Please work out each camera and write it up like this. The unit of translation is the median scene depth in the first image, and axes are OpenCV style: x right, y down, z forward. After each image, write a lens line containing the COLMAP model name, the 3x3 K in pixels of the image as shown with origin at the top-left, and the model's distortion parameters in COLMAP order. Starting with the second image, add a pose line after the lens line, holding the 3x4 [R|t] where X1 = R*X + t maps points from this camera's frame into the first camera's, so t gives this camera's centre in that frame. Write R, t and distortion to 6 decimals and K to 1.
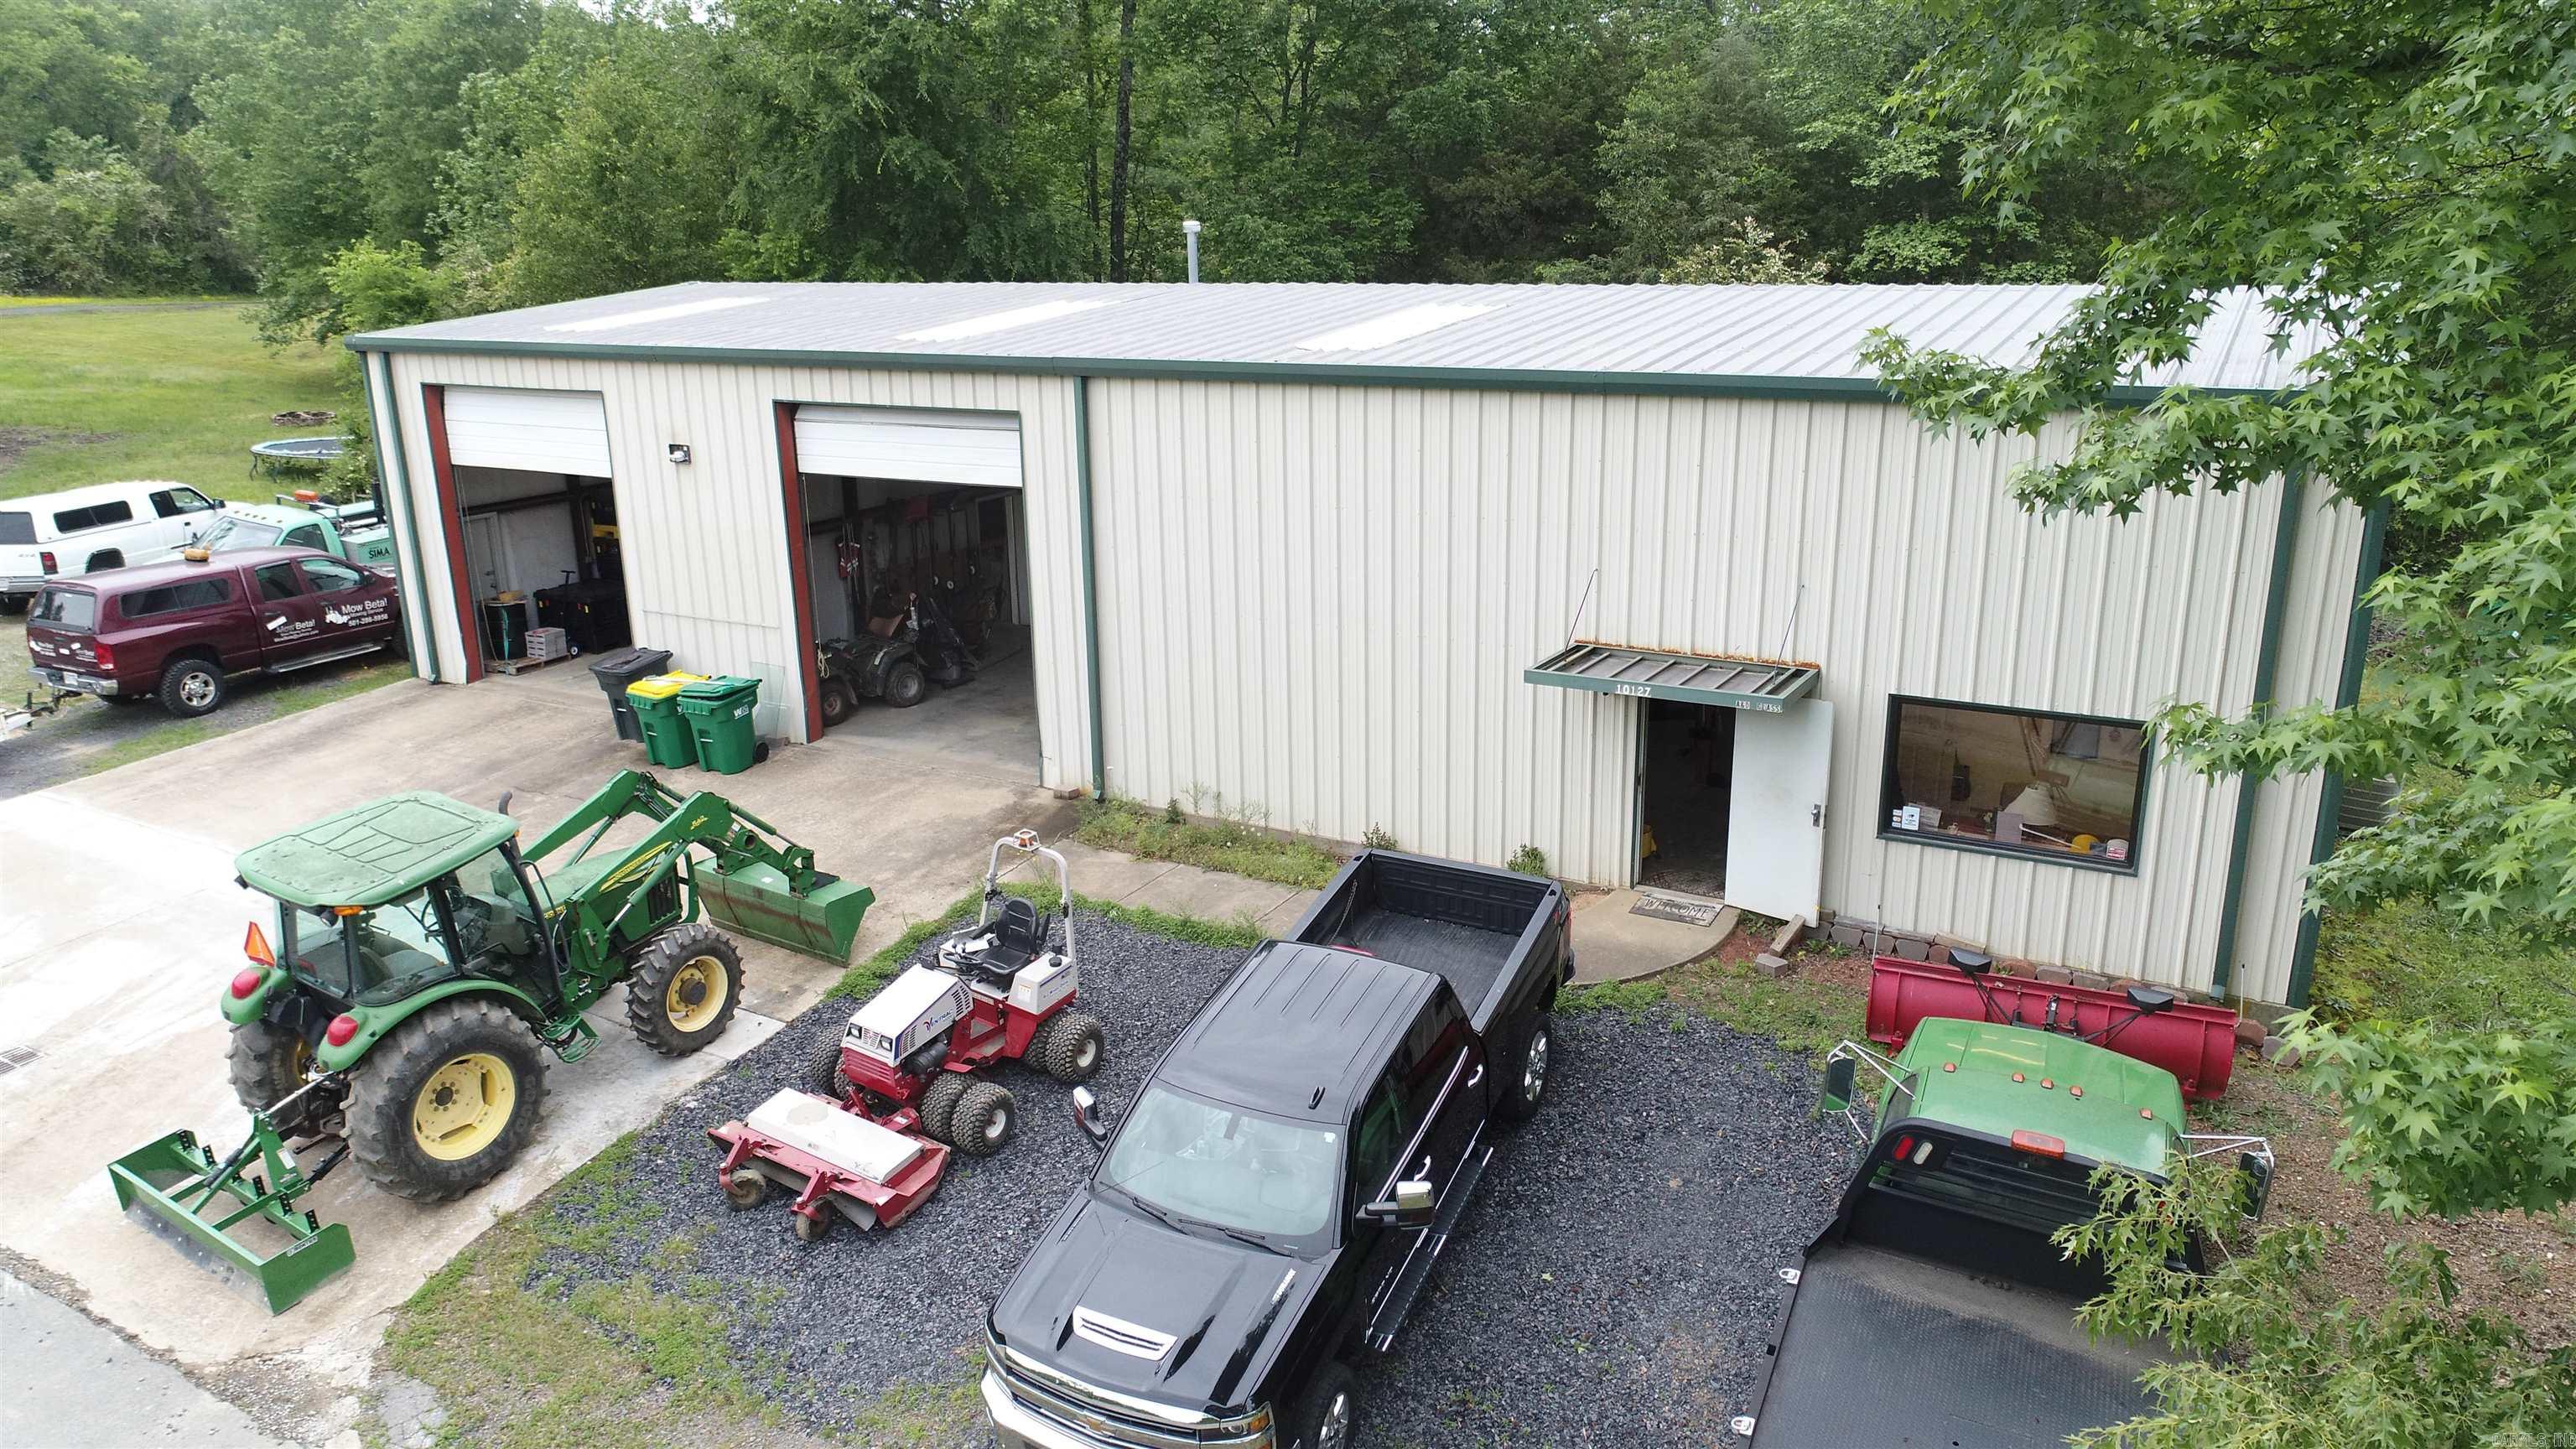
lens RADIAL K [[1744.8, 0, 1281.5], [0, 1744.8, 725.6], [0, 0, 1]] dist [0.005540, 0.001382]
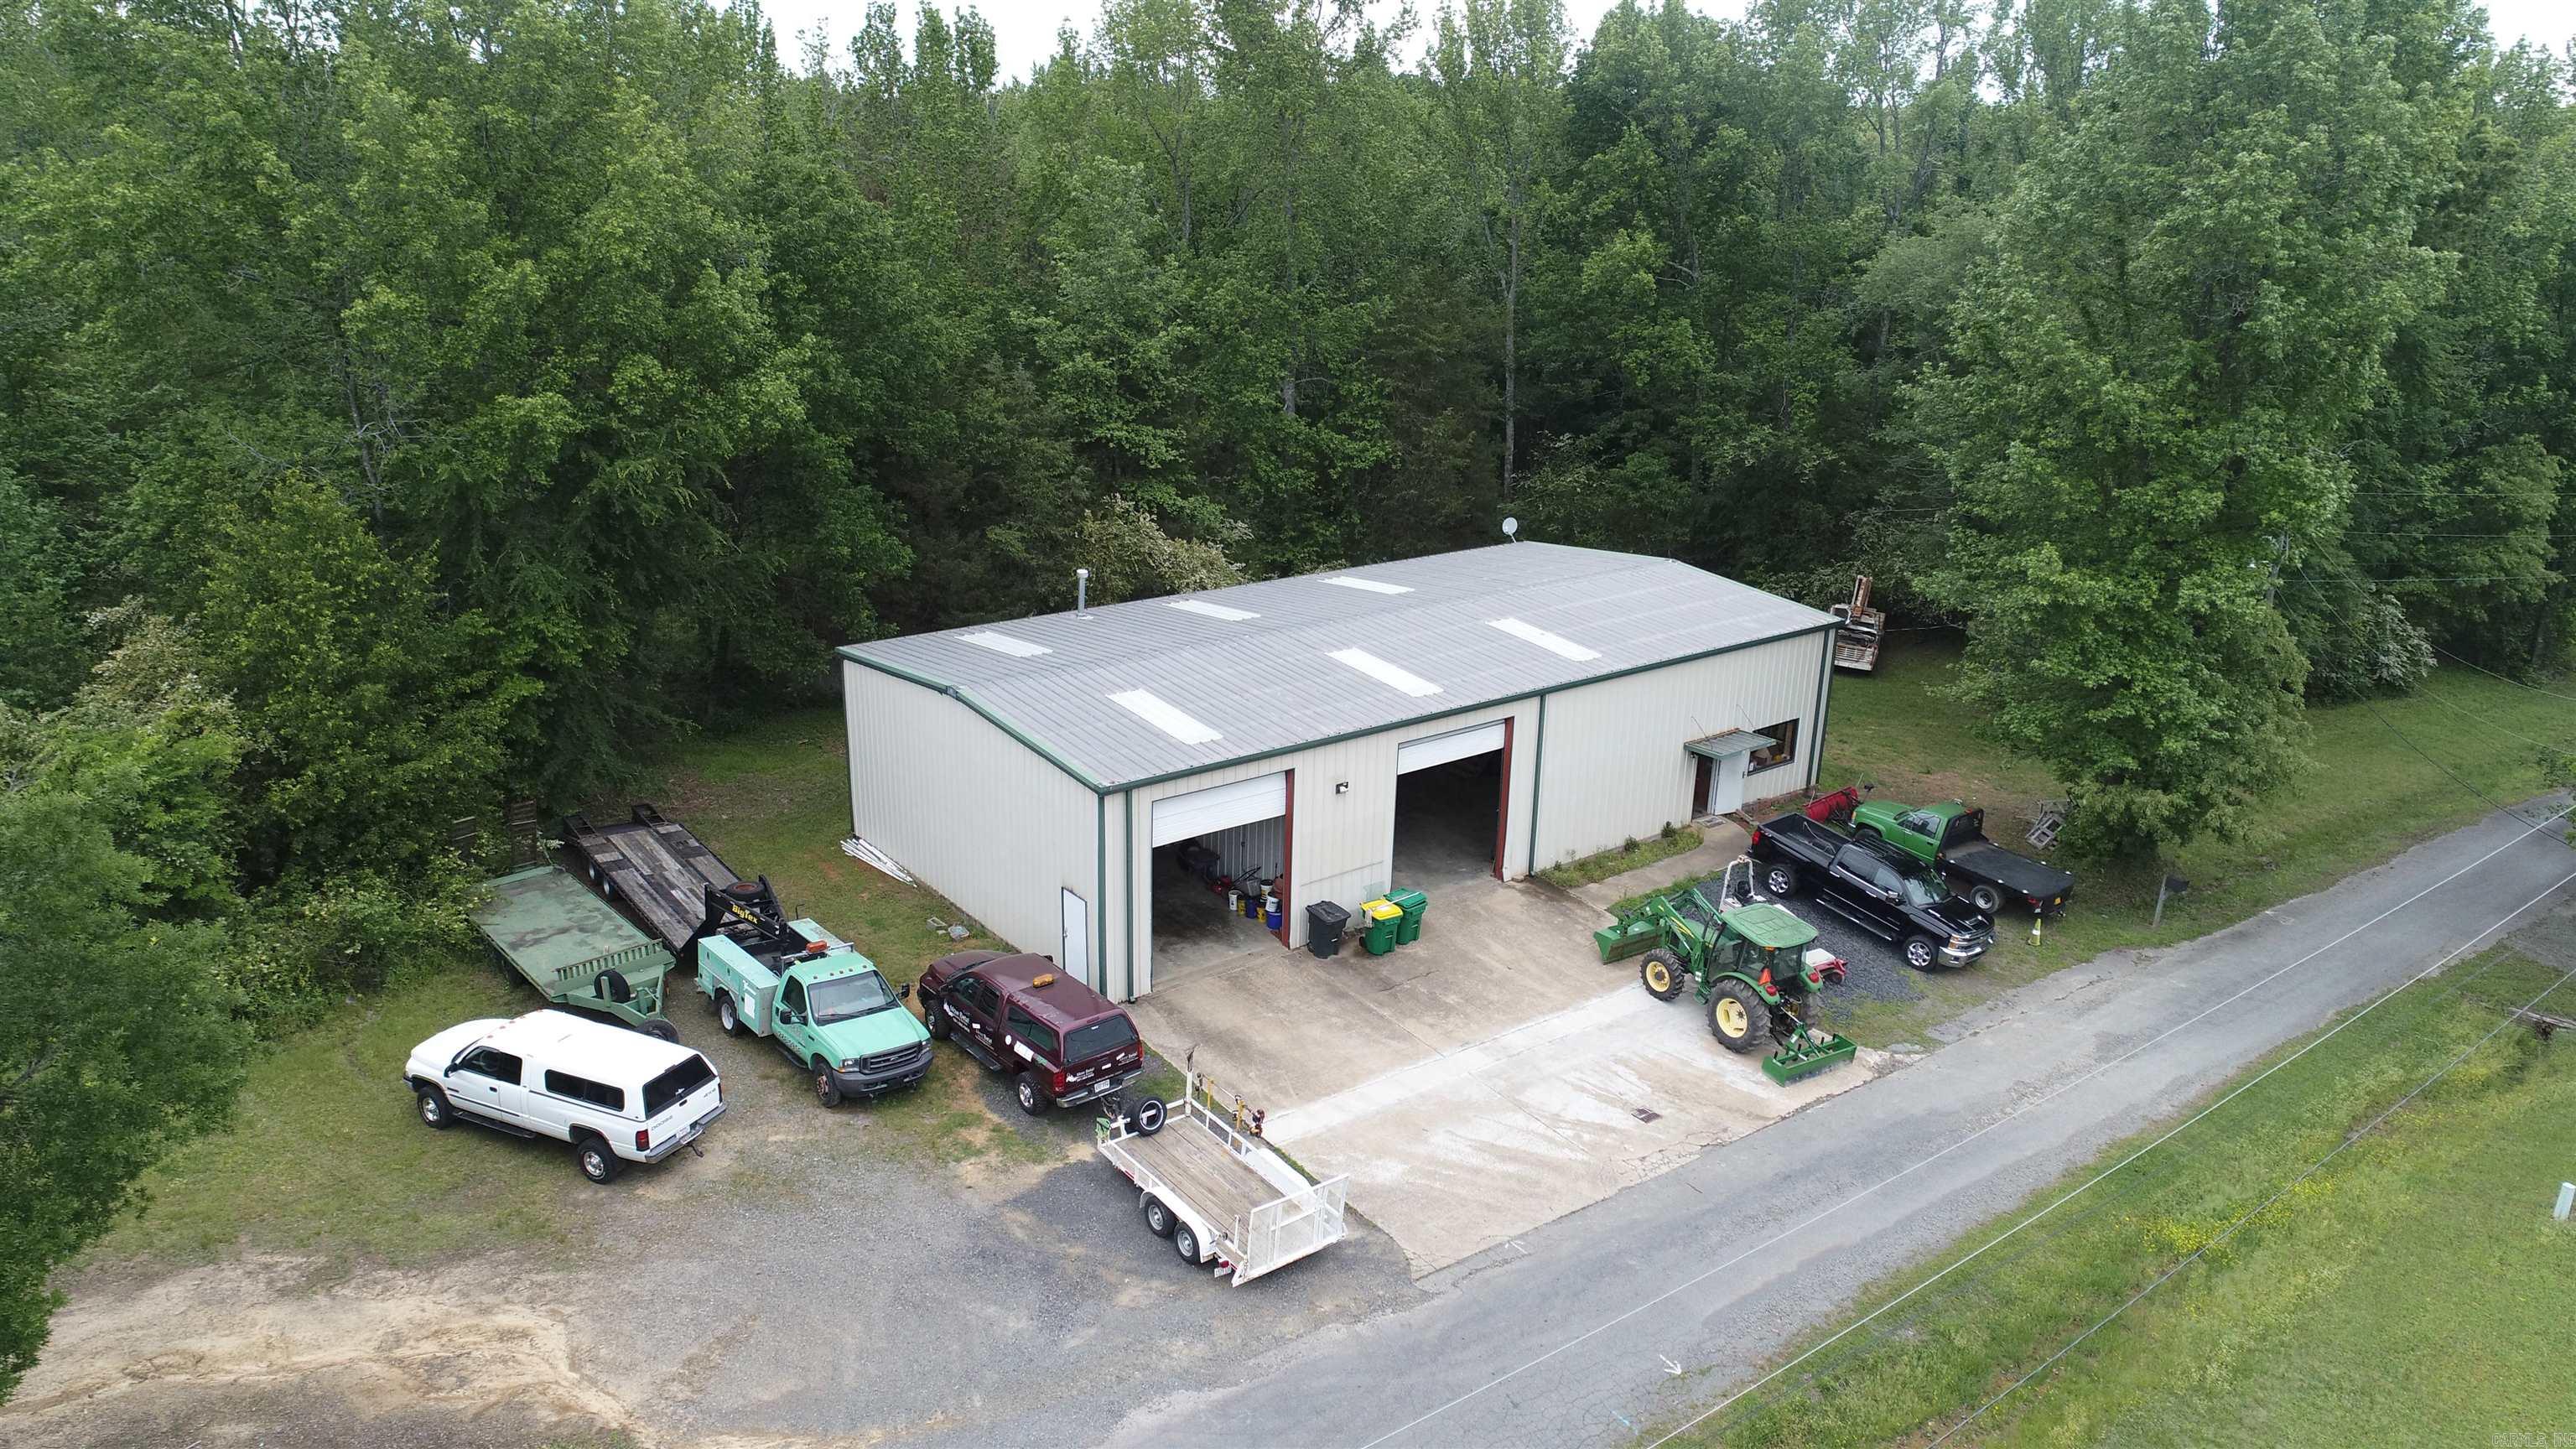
lens RADIAL K [[1744.8, 0, 1285.7], [0, 1744.8, 725.4], [0, 0, 1]] dist [0.005540, 0.001382]
pose [[0.381523, -0.262737, 0.886233, -2.166896], [0.229259, 0.955694, 0.184634, -0.628215], [-0.895478, 0.132735, 0.424854, 0.320030]]
